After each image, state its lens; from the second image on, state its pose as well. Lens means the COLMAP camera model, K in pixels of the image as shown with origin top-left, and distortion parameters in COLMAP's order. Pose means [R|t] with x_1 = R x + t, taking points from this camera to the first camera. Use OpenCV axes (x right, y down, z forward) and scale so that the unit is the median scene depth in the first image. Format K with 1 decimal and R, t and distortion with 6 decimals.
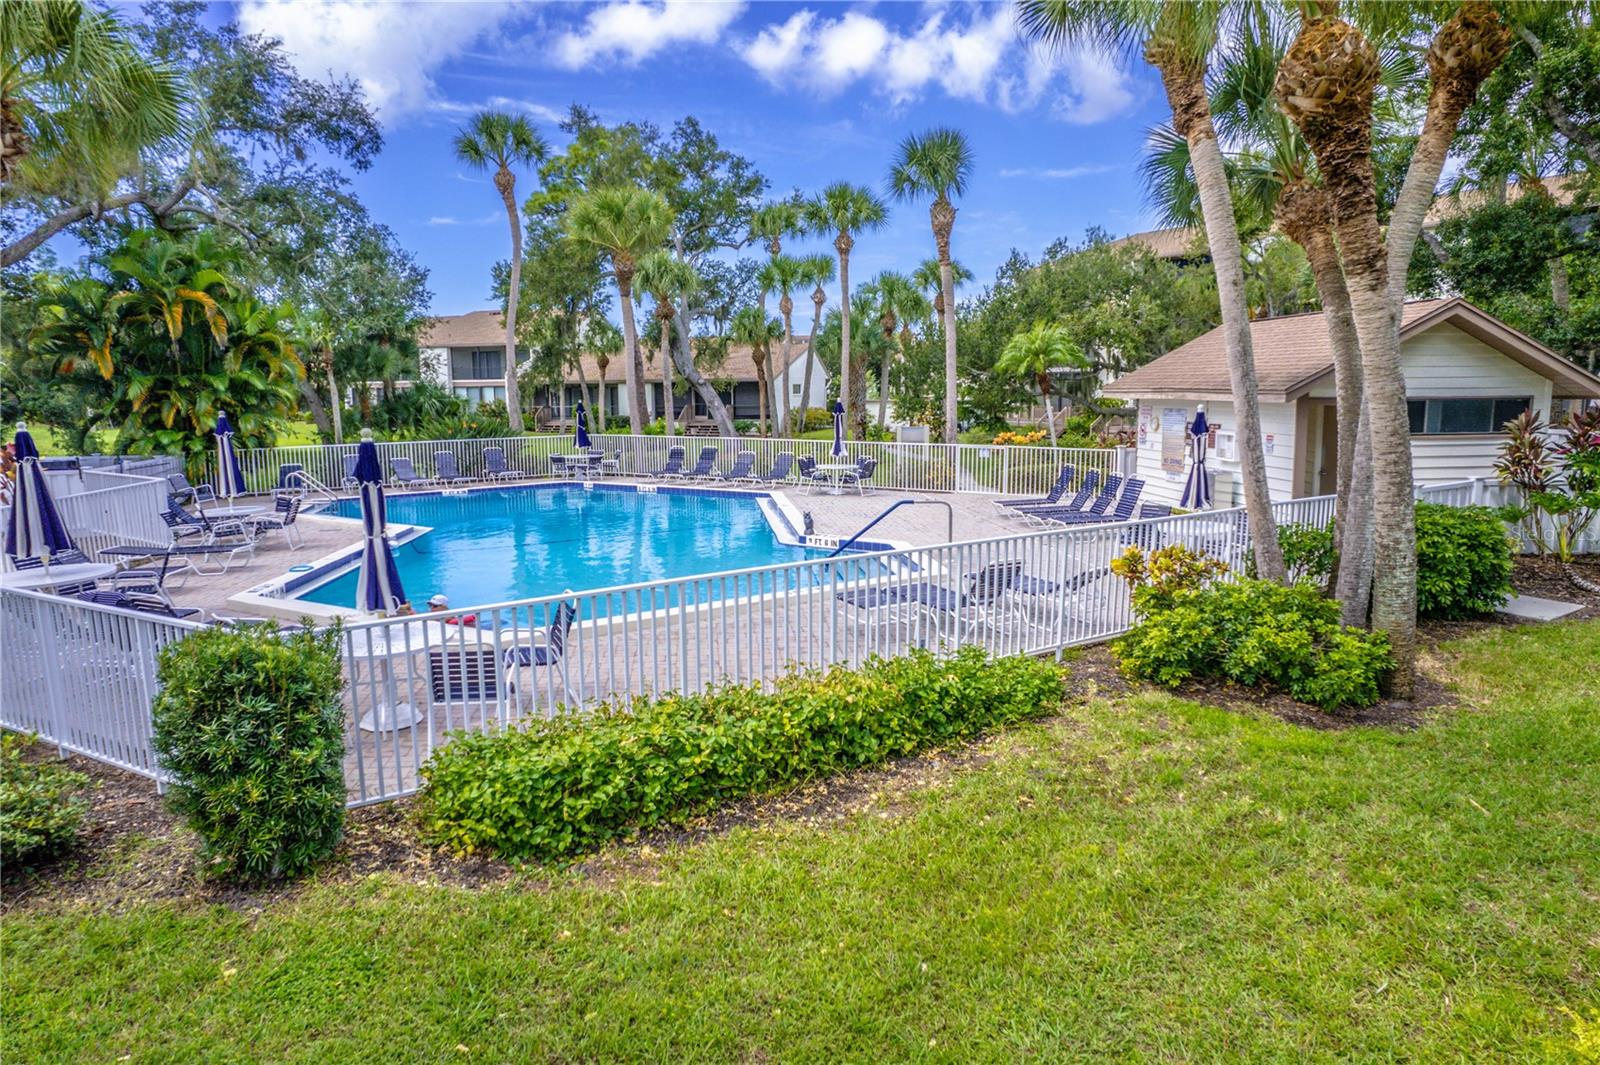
lens RADIAL K [[1023.9, 0, 808.6], [0, 1023.9, 528.1], [0, 0, 1]] dist [-0.084558, 0.082014]
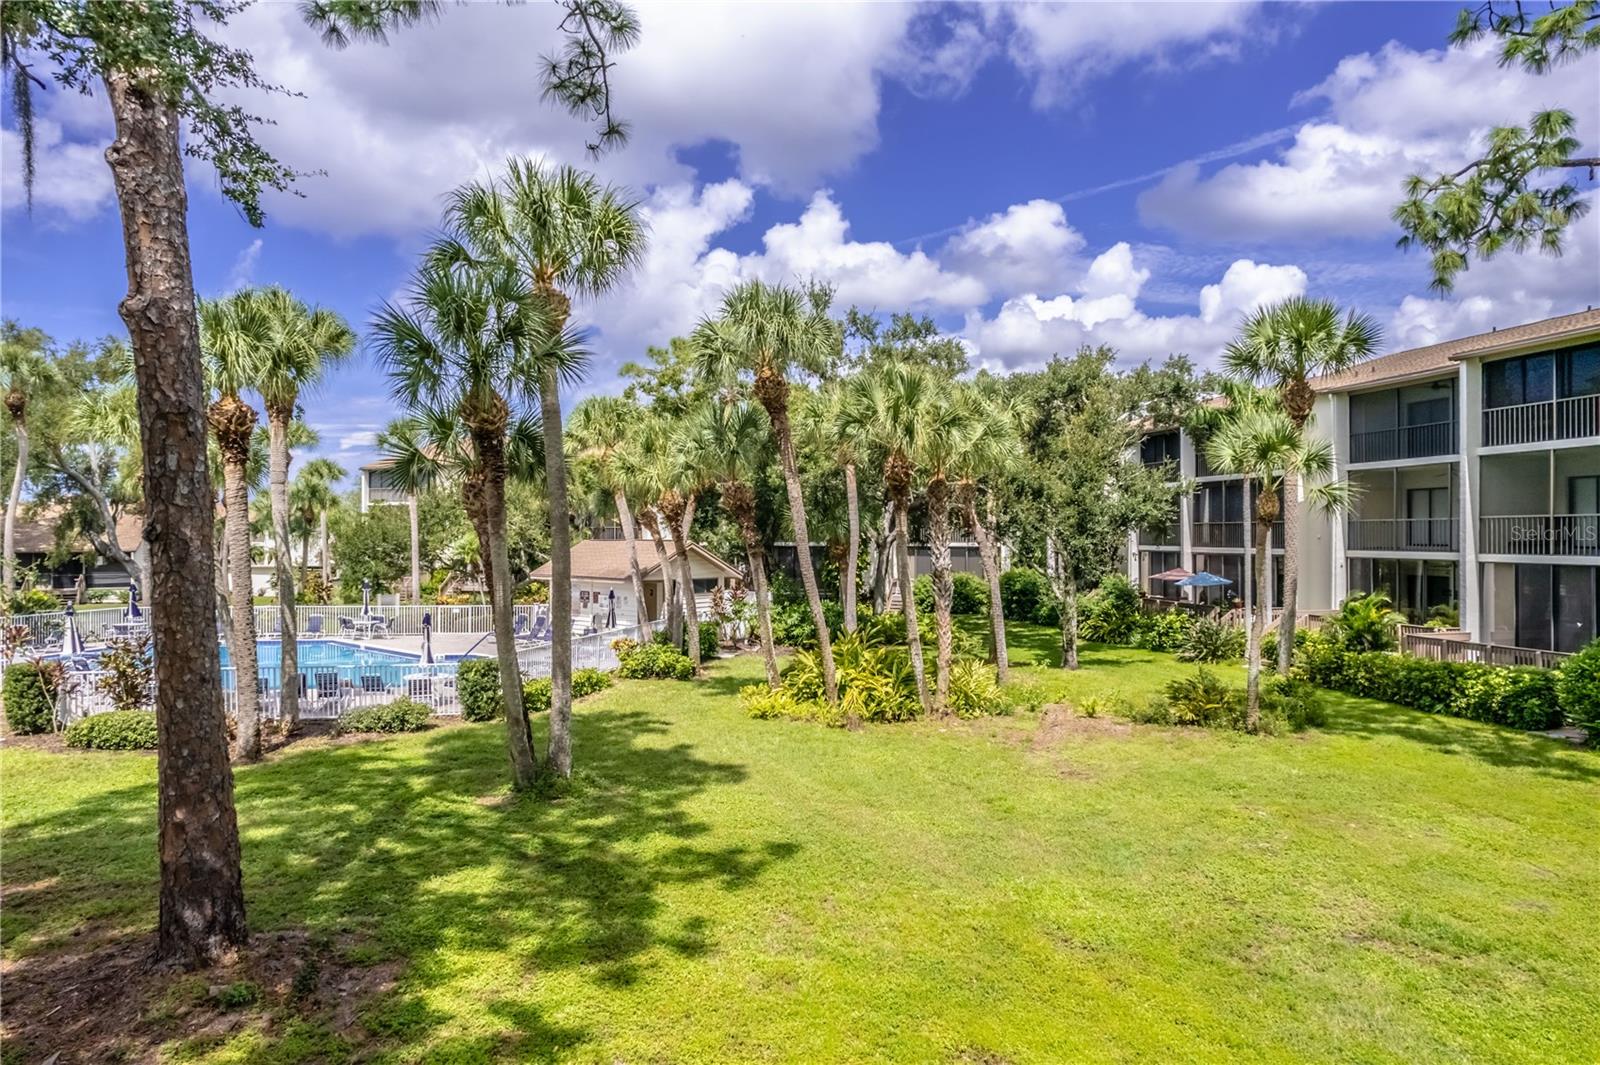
lens RADIAL K [[1023.9, 0, 808.6], [0, 1023.9, 528.1], [0, 0, 1]] dist [-0.084558, 0.082014]
pose [[0.750439, 0.009999, 0.660864, -0.878814], [0.086236, 0.989857, -0.112902, 0.058841], [-0.655289, 0.141717, 0.741965, -1.168455]]
